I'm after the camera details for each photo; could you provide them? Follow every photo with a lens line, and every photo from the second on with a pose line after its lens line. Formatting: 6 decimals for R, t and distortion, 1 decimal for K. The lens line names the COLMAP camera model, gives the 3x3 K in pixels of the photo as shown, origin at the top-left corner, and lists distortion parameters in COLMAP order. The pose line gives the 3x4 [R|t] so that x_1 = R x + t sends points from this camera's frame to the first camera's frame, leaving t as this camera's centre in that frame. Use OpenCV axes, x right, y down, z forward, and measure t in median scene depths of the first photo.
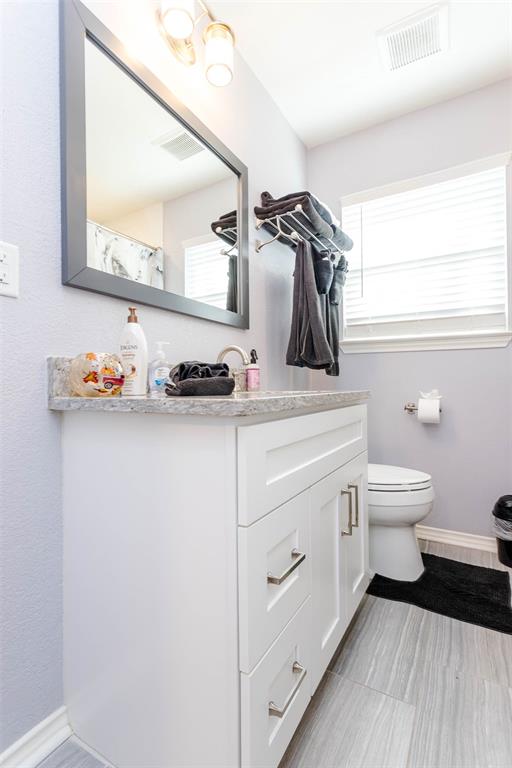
lens RADIAL K [[371.1, 0, 259.9], [0, 371.1, 387.1], [0, 0, 1]] dist [-0.003173, 0.003482]
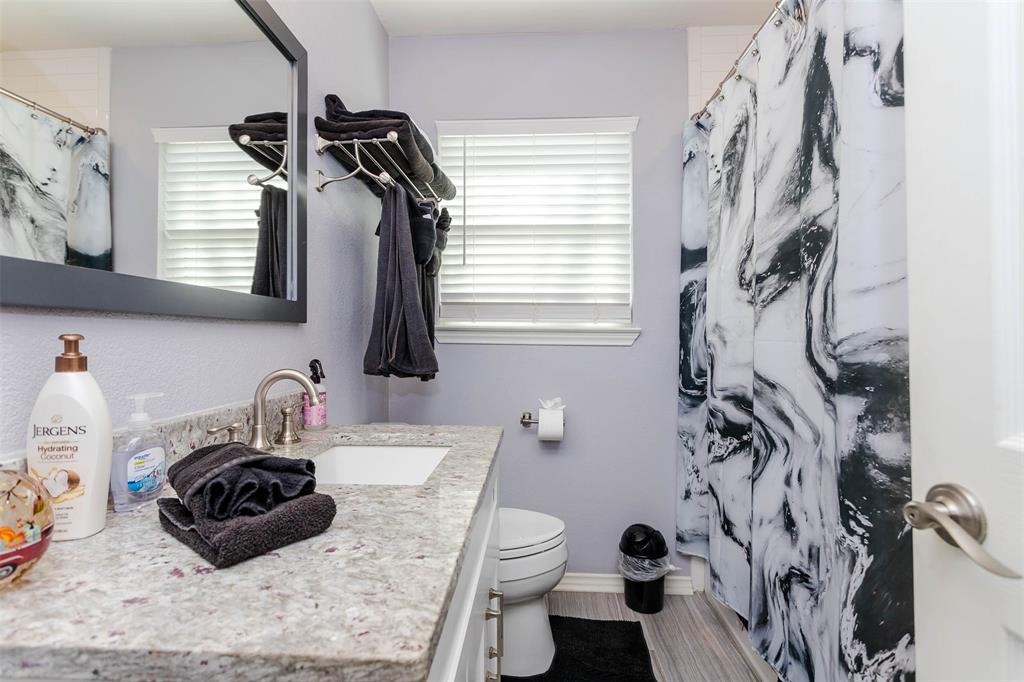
lens RADIAL K [[494.8, 0, 533.9], [0, 494.8, 352.0], [0, 0, 1]] dist [-0.003173, 0.003482]
pose [[0.889032, 0.013366, 0.457651, -0.060955], [-0.012936, 0.999908, -0.004073, -0.099461], [-0.457663, -0.002299, 0.889123, 0.111141]]
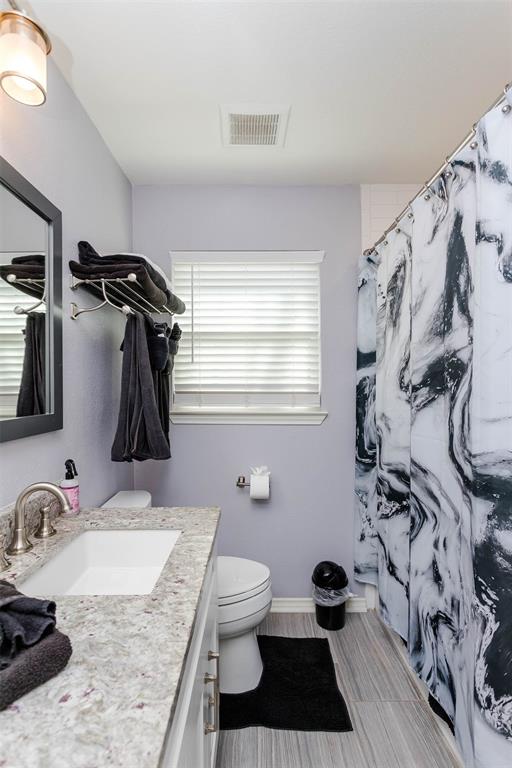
lens RADIAL K [[371.1, 0, 270.2], [0, 371.1, 408.0], [0, 0, 1]] dist [-0.003173, 0.003482]
pose [[0.862120, 0.006520, 0.506662, -0.042987], [-0.007042, 0.999975, -0.000887, -0.180769], [-0.506655, -0.002803, 0.862144, 0.125555]]
